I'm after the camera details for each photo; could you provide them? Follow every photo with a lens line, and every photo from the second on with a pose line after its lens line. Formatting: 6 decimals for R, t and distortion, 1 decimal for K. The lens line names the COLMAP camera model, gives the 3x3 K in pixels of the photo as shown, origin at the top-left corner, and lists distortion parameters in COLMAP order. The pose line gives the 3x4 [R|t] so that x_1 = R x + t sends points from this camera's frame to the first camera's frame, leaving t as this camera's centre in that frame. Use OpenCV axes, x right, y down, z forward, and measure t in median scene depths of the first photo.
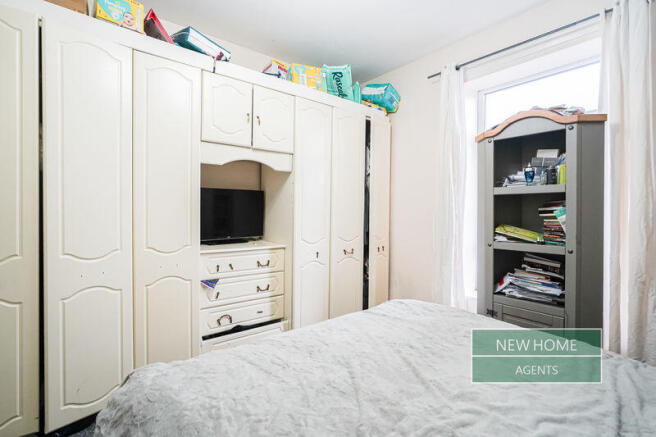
lens RADIAL K [[306.0, 0, 326.2], [0, 306.0, 215.0], [0, 0, 1]] dist [-0.016041, 0.001259]
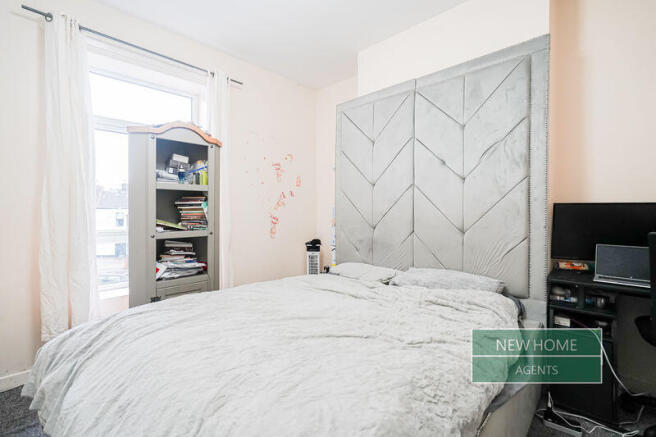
lens RADIAL K [[306.0, 0, 325.6], [0, 306.0, 217.7], [0, 0, 1]] dist [-0.016041, 0.001259]
pose [[-0.165923, -0.036503, 0.985463, -0.628482], [0.003486, 0.999287, 0.037602, -0.003431], [-0.986133, 0.009674, -0.165678, 0.622398]]
